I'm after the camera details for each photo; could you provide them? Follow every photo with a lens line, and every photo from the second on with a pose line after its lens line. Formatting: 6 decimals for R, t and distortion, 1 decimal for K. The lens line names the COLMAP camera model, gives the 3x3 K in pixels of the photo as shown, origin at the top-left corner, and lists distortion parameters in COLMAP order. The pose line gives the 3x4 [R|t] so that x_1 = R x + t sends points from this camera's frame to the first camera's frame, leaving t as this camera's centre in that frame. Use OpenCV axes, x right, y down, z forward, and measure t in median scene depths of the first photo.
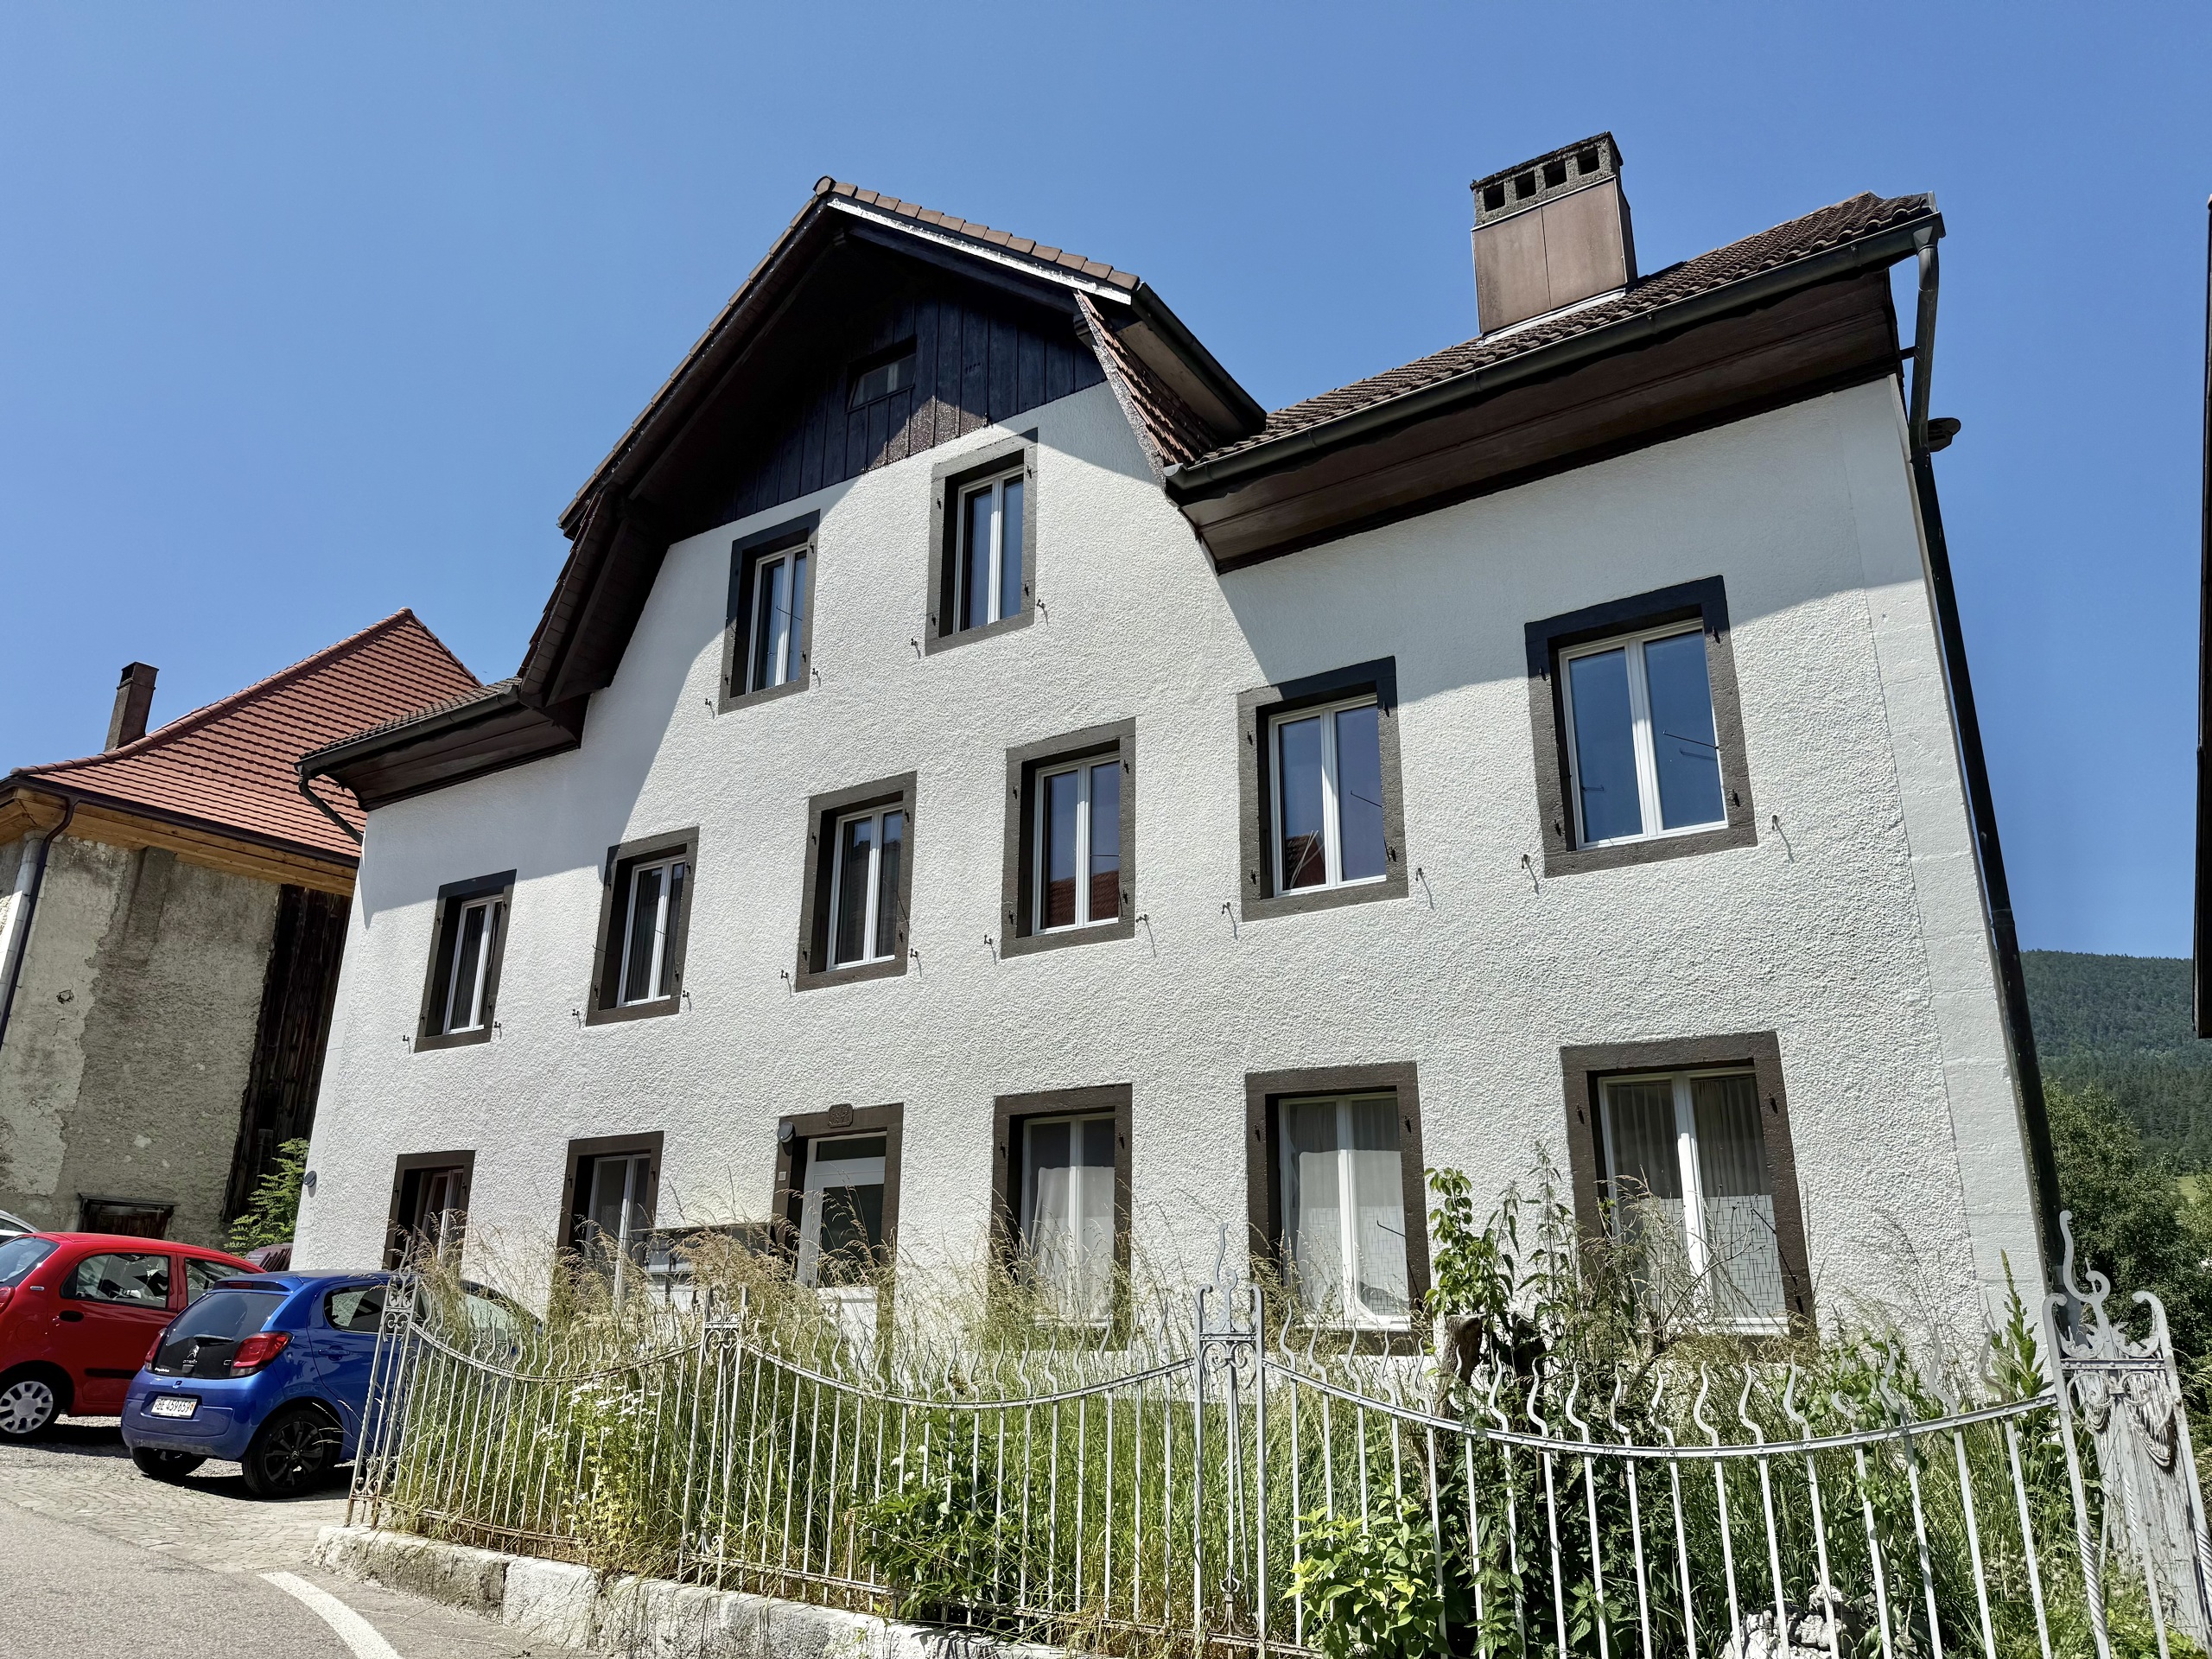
lens RADIAL K [[1537.5, 0, 1100.8], [0, 1537.5, 835.2], [0, 0, 1]] dist [0.004870, -0.000174]
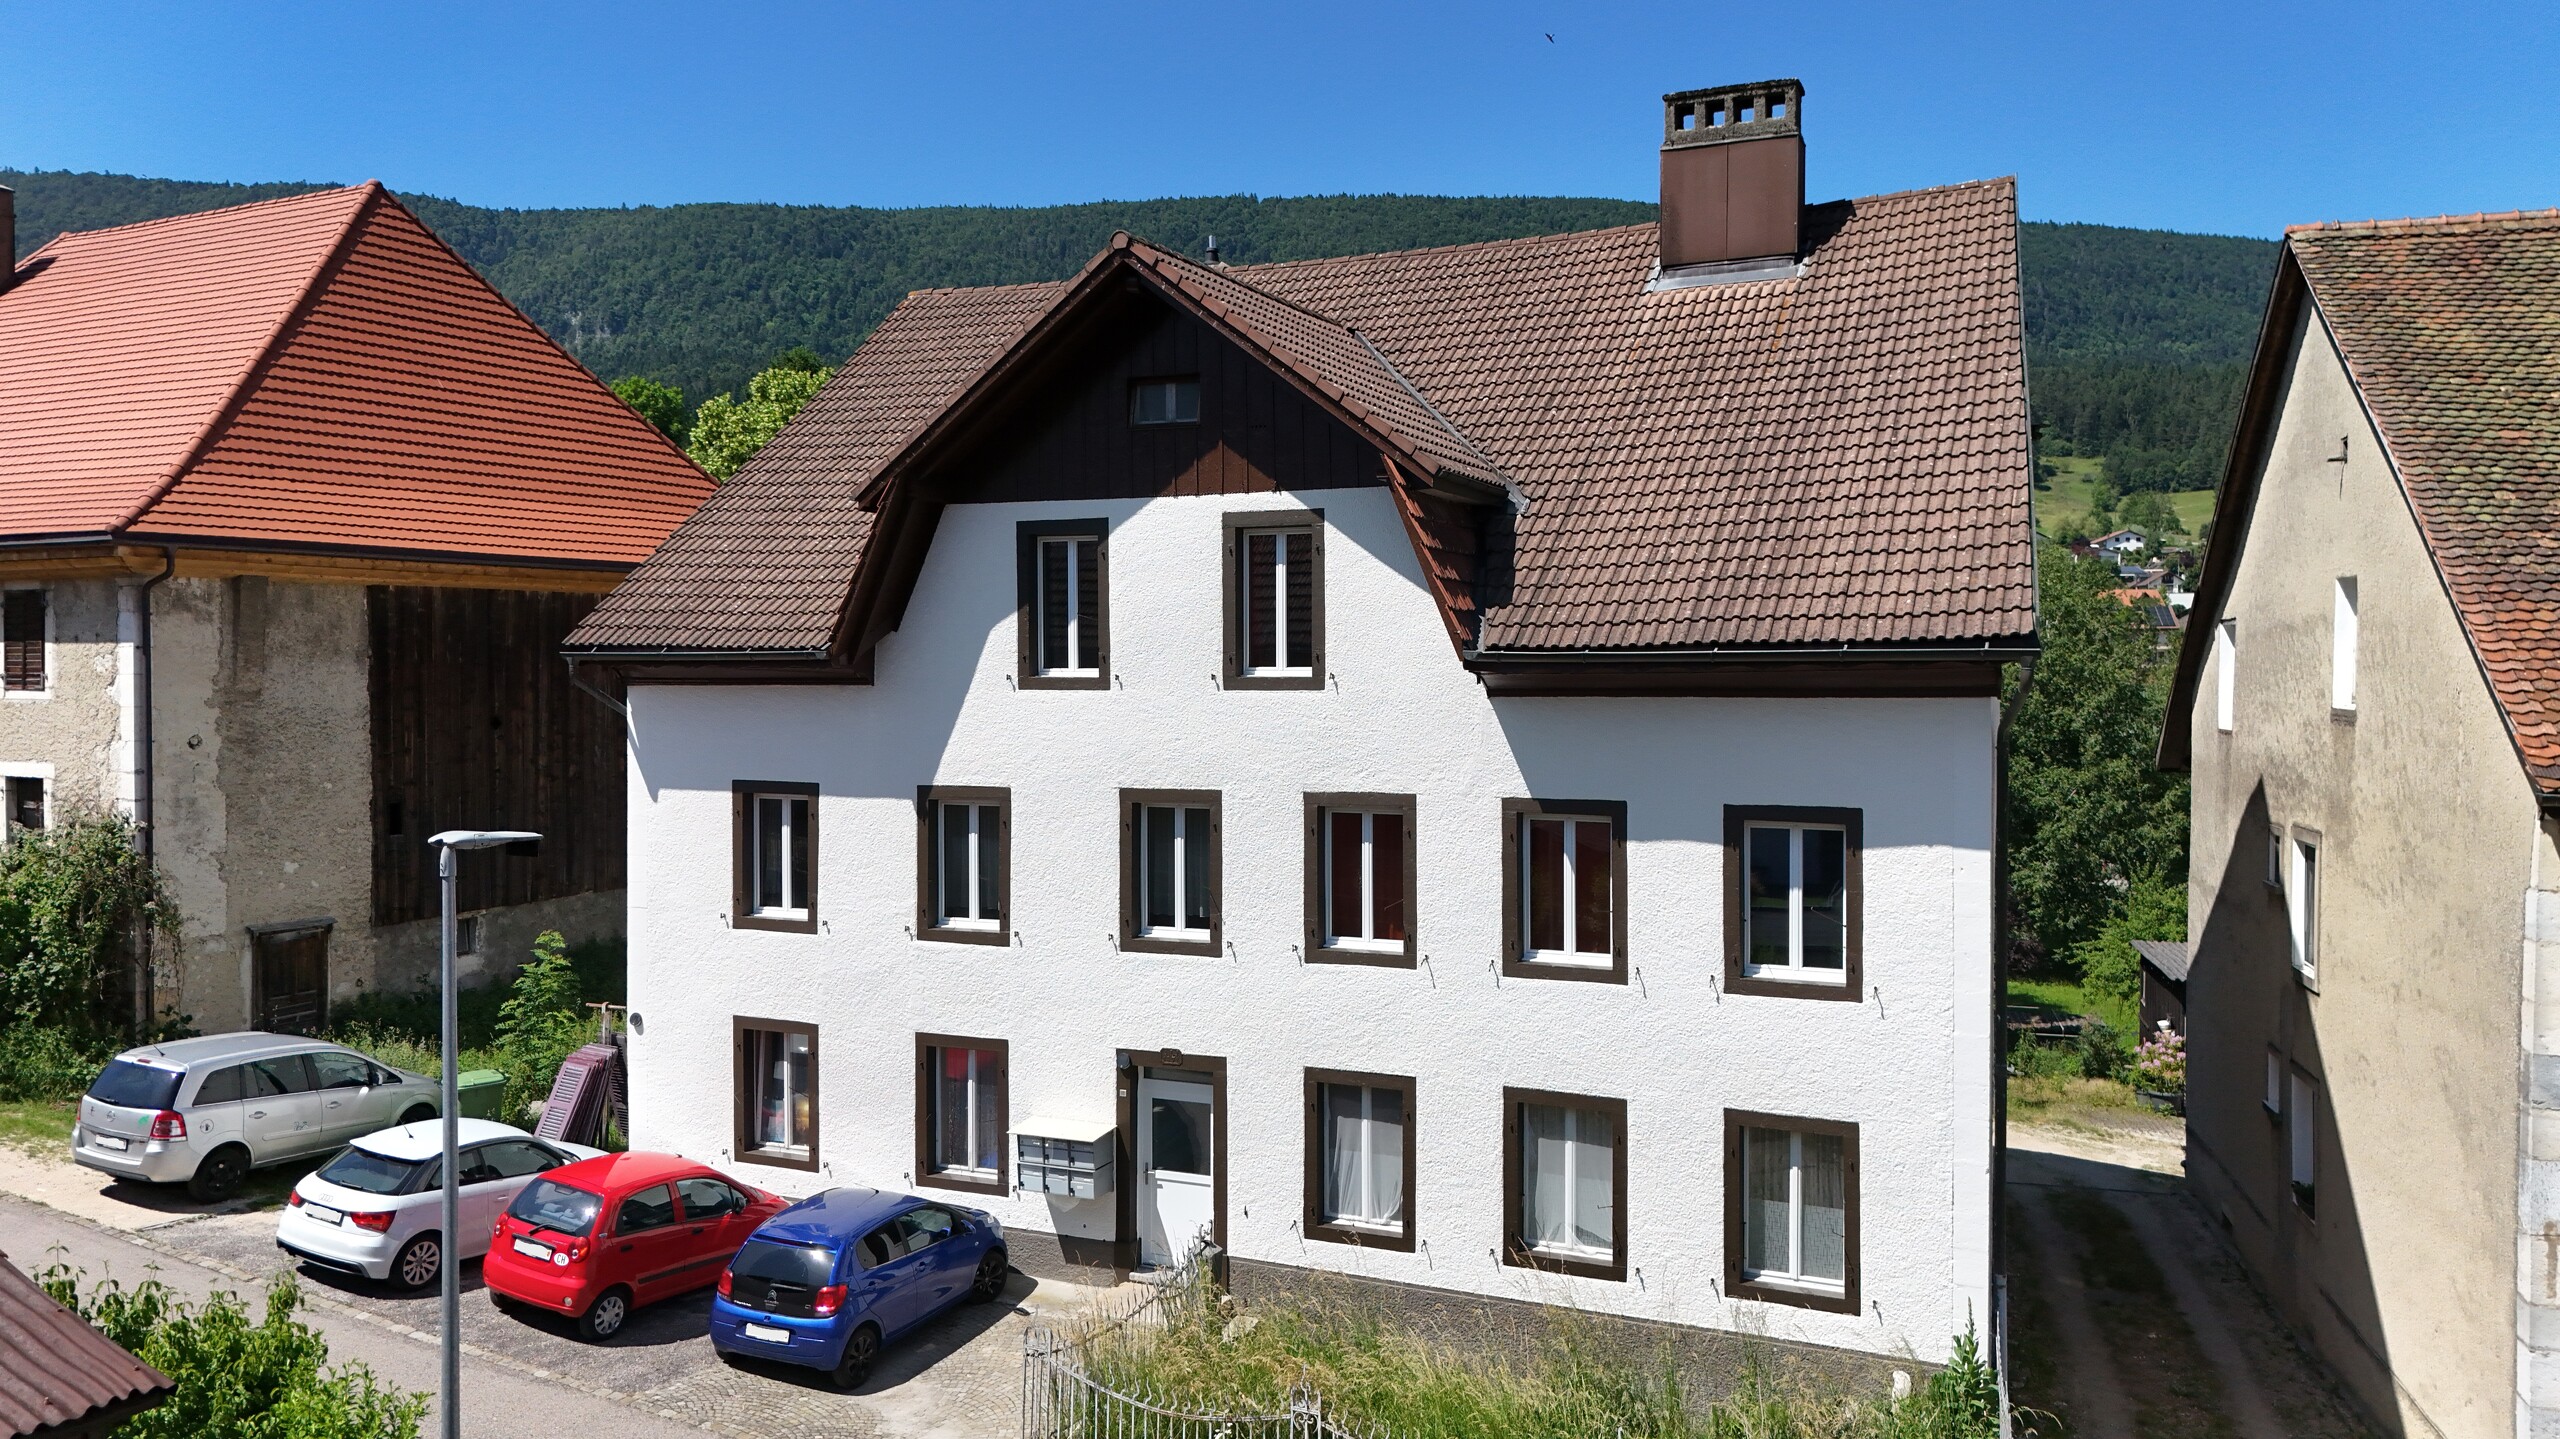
lens RADIAL K [[1845.6, 0, 1280.0], [0, 1845.6, 719.5], [0, 0, 1]] dist [0.001736, 0.095092]
pose [[0.988513, -0.013291, 0.150549, -0.264386], [-0.036651, 0.945309, 0.324109, -0.517888], [-0.146623, -0.325904, 0.933964, -0.345405]]
